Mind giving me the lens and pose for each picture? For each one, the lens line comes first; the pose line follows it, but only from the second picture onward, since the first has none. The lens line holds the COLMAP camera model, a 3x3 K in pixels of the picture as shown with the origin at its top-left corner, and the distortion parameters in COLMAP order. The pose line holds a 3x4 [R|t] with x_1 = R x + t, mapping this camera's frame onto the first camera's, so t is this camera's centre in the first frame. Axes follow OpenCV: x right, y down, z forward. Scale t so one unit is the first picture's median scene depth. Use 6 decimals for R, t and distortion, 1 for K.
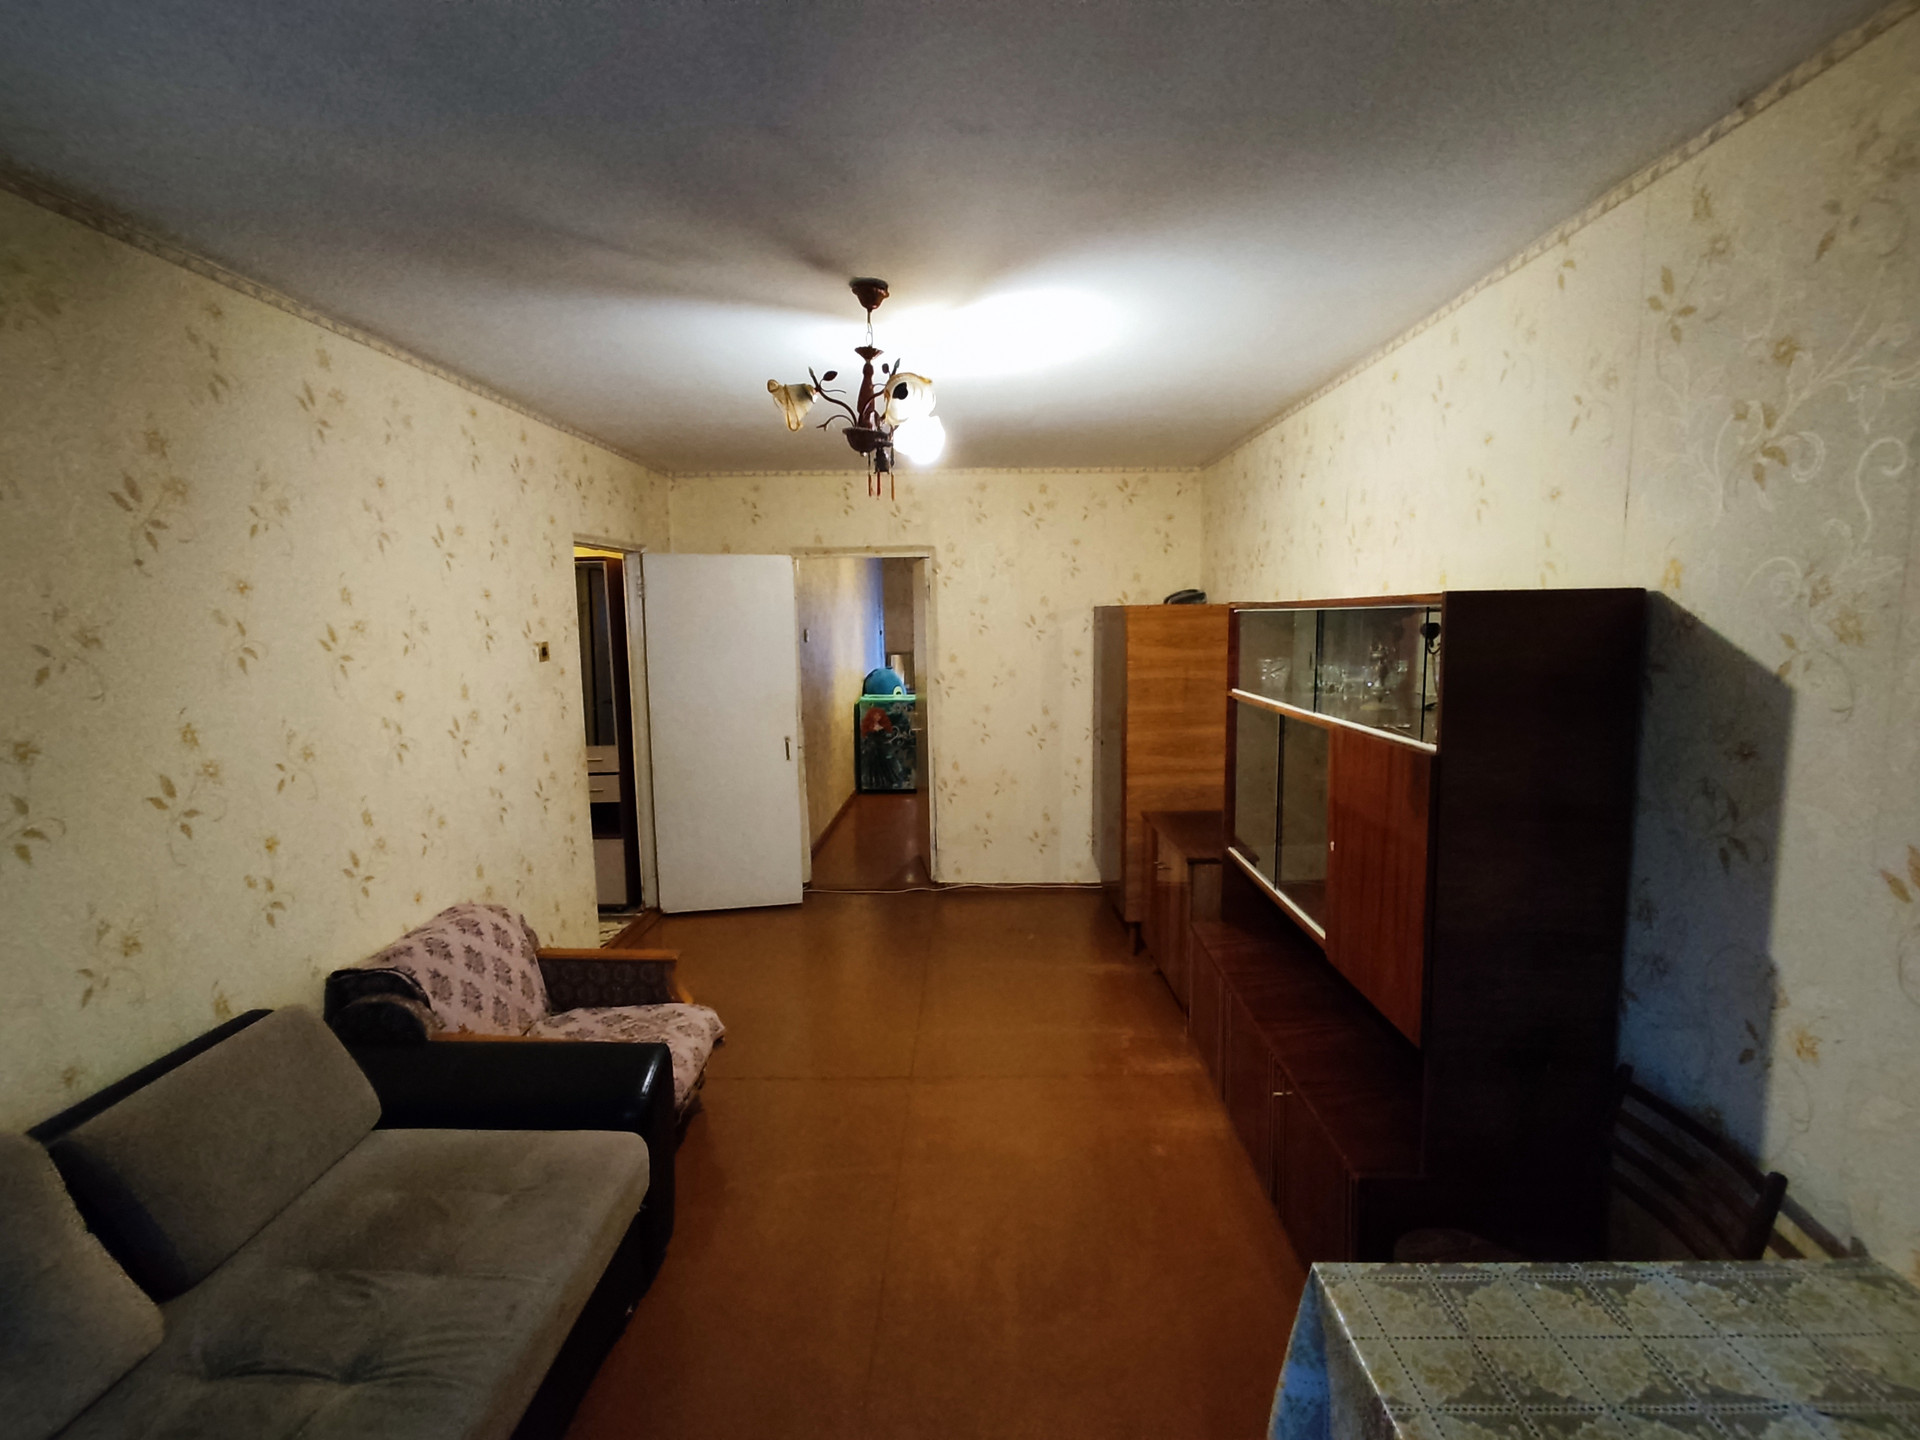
lens RADIAL K [[884.6, 0, 961.6], [0, 884.6, 720.1], [0, 0, 1]] dist [0.000884, 0.000177]
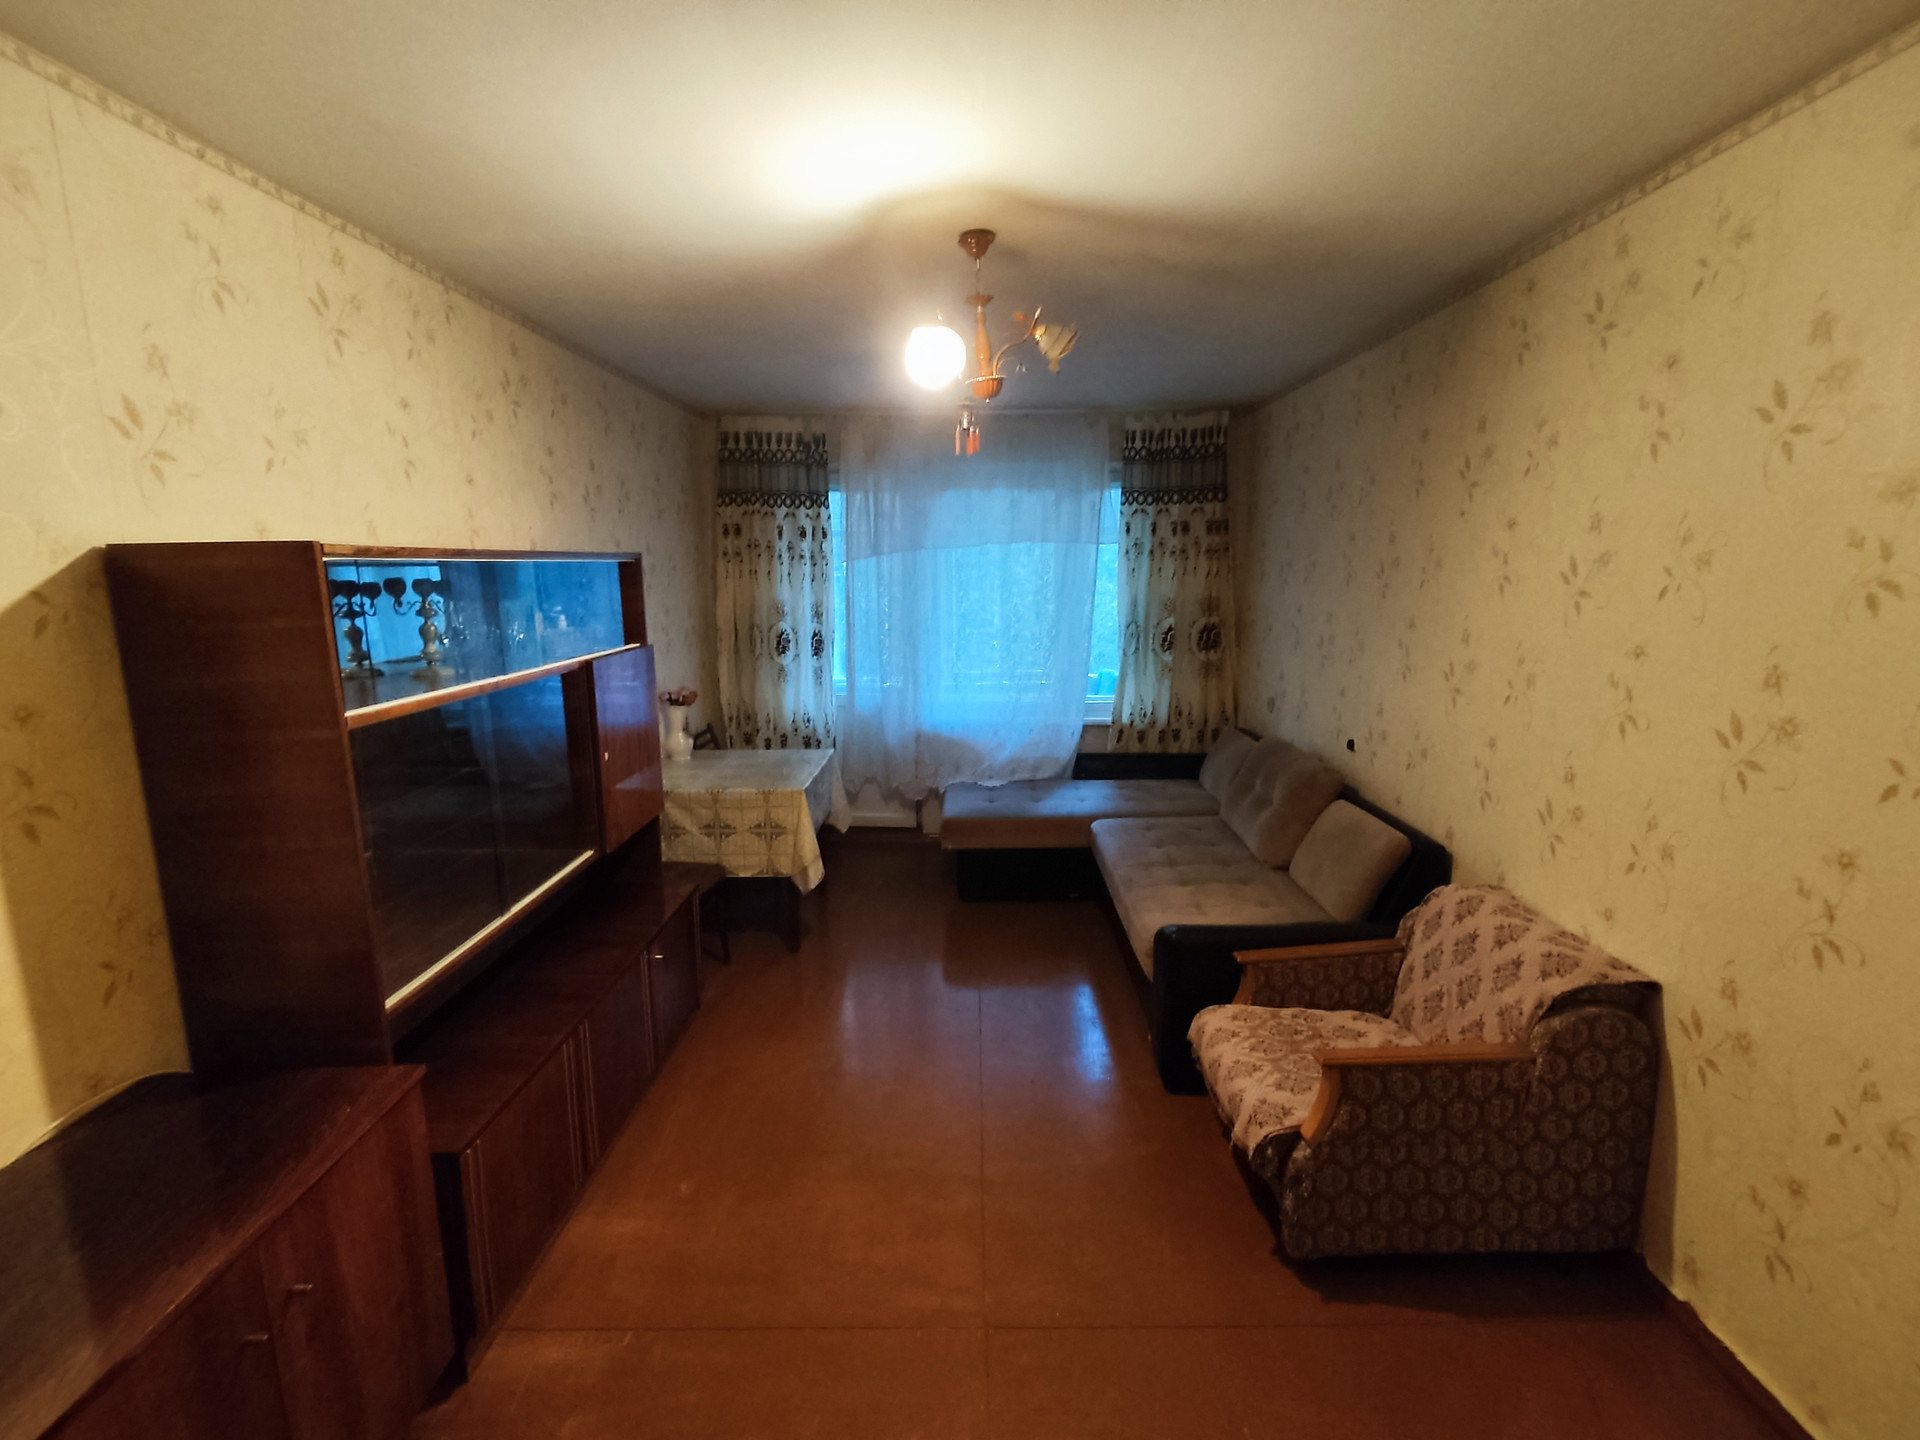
lens RADIAL K [[884.6, 0, 967.3], [0, 884.6, 719.9], [0, 0, 1]] dist [0.000884, 0.000177]
pose [[-0.999776, 0.020735, -0.004182, -0.079245], [0.018663, 0.957750, 0.286997, -0.262030], [0.009957, 0.286855, -0.957922, 2.281845]]
